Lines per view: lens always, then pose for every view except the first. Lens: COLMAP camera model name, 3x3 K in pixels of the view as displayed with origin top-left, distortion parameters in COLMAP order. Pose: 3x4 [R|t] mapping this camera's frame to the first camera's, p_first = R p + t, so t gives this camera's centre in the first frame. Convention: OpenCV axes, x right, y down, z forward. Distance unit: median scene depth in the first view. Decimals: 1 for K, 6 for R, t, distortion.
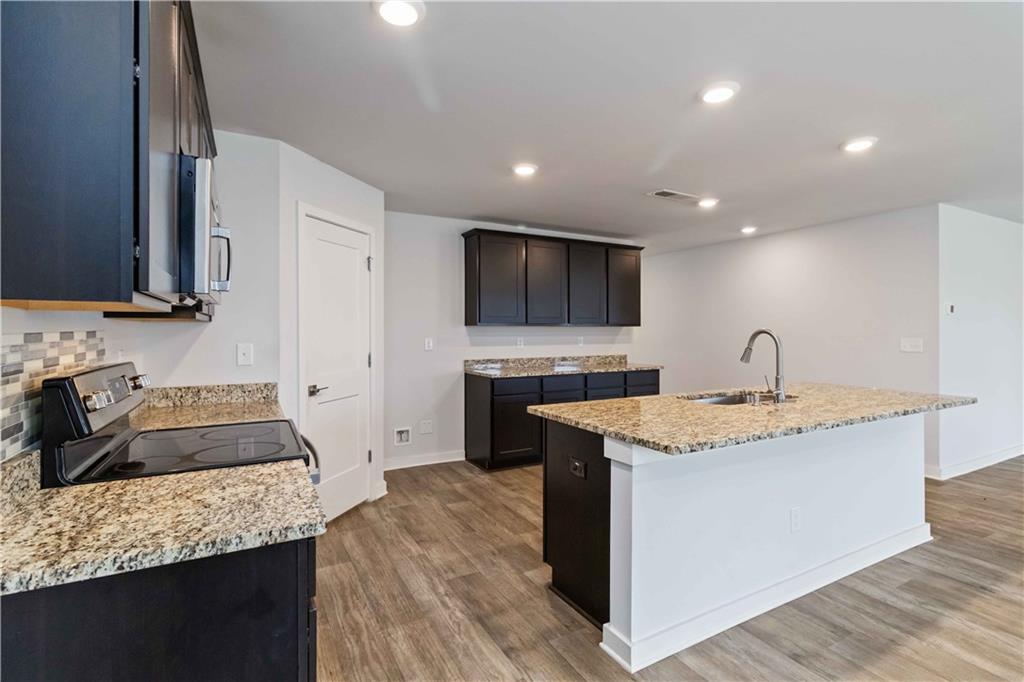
lens RADIAL K [[486.7, 0, 513.8], [0, 486.7, 336.0], [0, 0, 1]] dist [-0.000842, 0.001101]
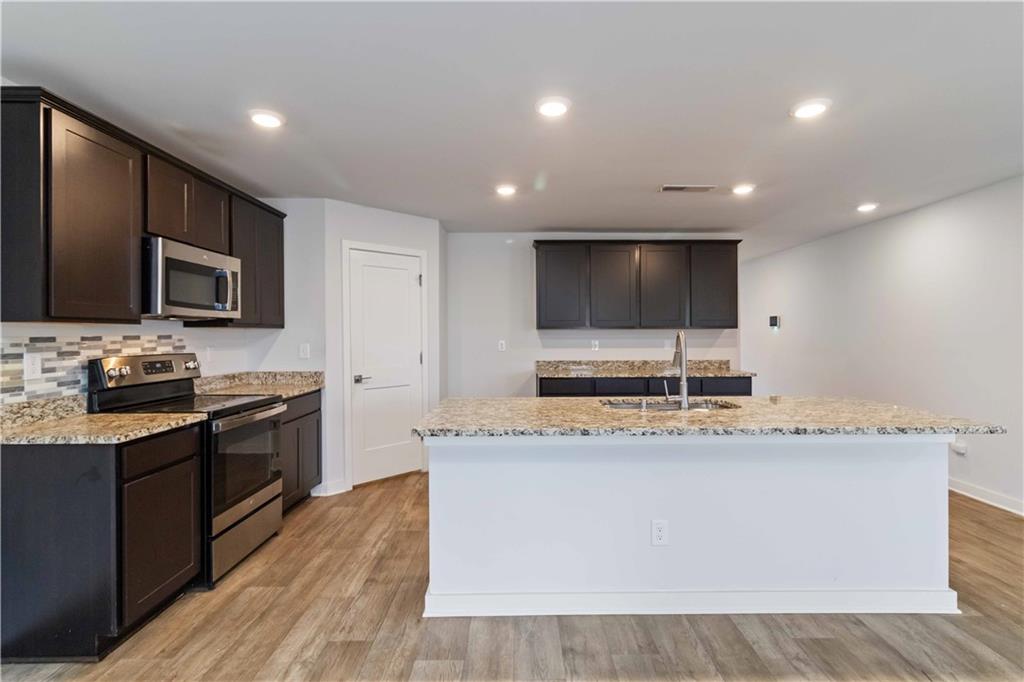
lens RADIAL K [[486.7, 0, 516.0], [0, 486.7, 340.5], [0, 0, 1]] dist [-0.000842, 0.001101]
pose [[0.880913, 0.004186, -0.473260, 0.675118], [-0.002729, 0.999989, 0.003767, -0.000419], [0.473271, -0.002027, 0.880915, 0.028614]]
